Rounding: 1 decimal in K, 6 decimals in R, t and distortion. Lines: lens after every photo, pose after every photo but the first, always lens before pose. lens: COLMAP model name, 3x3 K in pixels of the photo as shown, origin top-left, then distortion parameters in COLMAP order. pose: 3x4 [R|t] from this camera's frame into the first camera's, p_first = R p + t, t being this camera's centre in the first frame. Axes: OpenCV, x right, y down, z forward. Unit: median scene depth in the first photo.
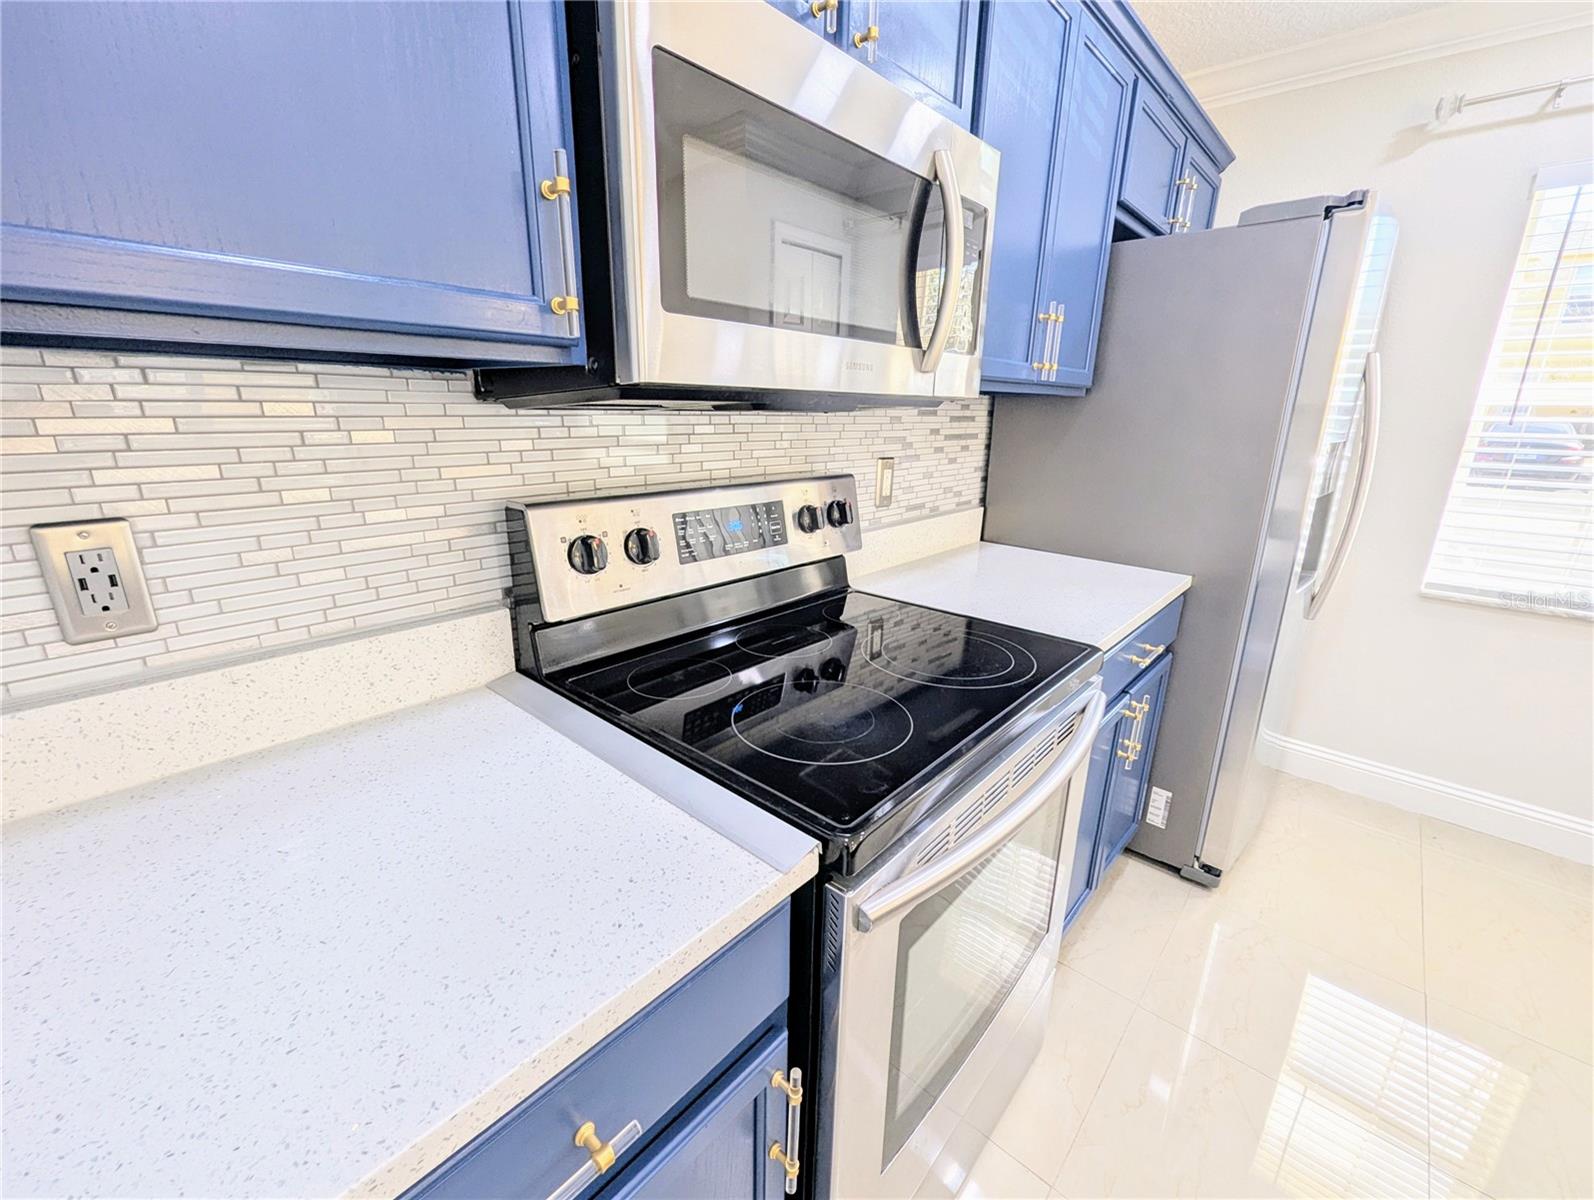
lens RADIAL K [[663.6, 0, 801.2], [0, 663.6, 600.4], [0, 0, 1]] dist [-0.000272, -0.000510]
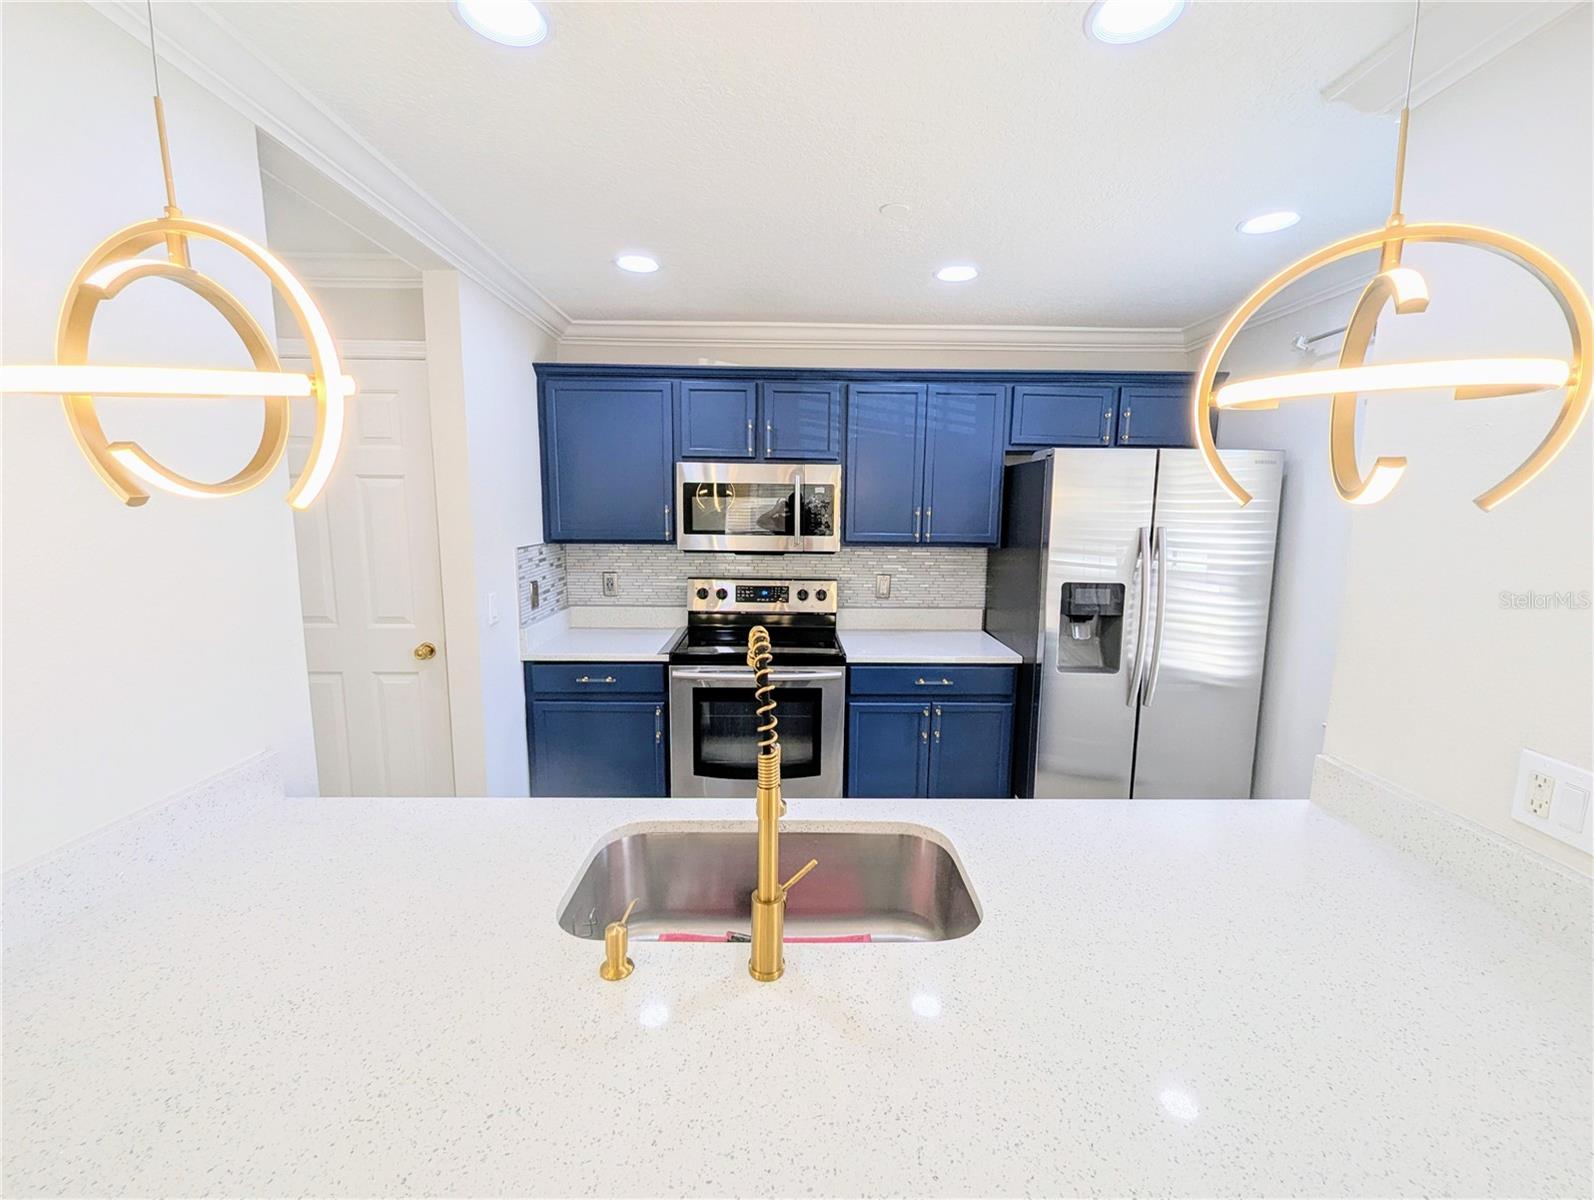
lens RADIAL K [[663.6, 0, 801.2], [0, 663.6, 600.4], [0, 0, 1]] dist [-0.000272, -0.000510]
pose [[0.673954, 0.090450, -0.733215, 2.511685], [-0.210022, 0.974985, -0.072772, 0.106085], [0.708291, 0.203036, 0.676092, -0.934872]]
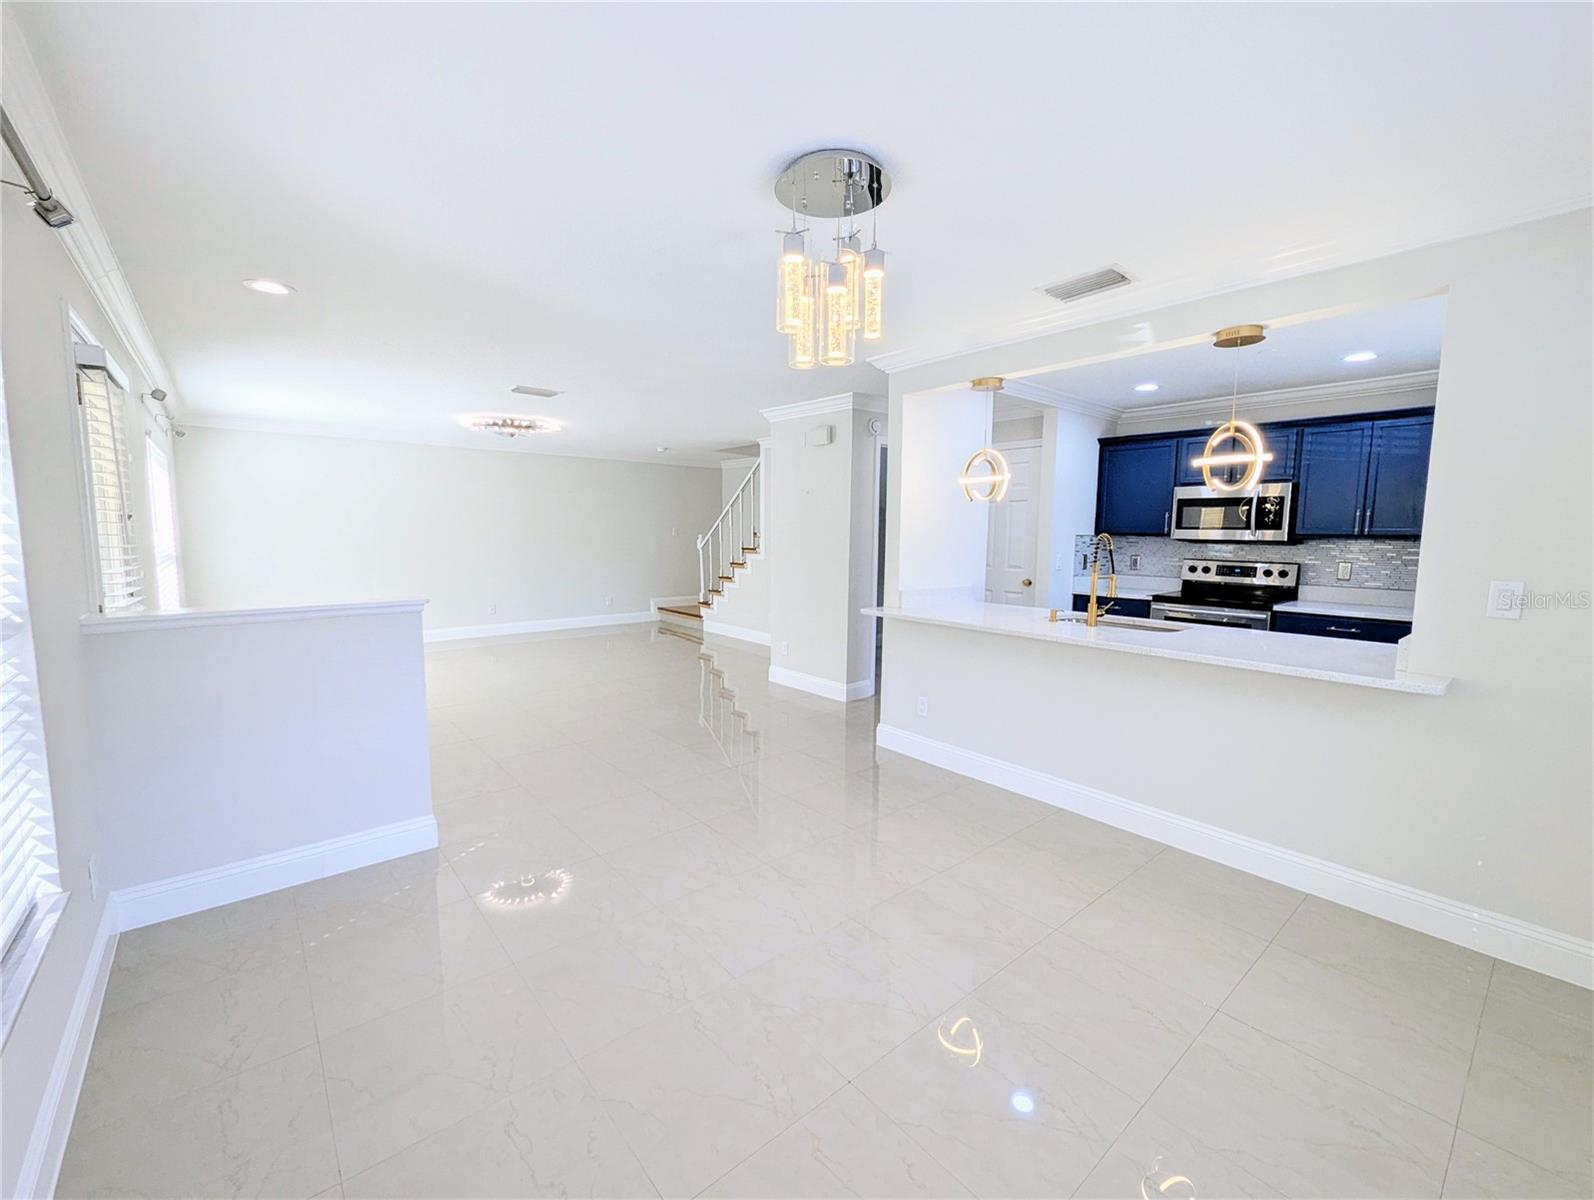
lens RADIAL K [[663.6, 0, 801.2], [0, 663.6, 600.4], [0, 0, 1]] dist [-0.000272, -0.000510]
pose [[-0.143403, 0.081751, -0.986282, 5.421331], [-0.297793, 0.946831, 0.121780, 0.457400], [0.943798, 0.311172, -0.111434, -1.303065]]
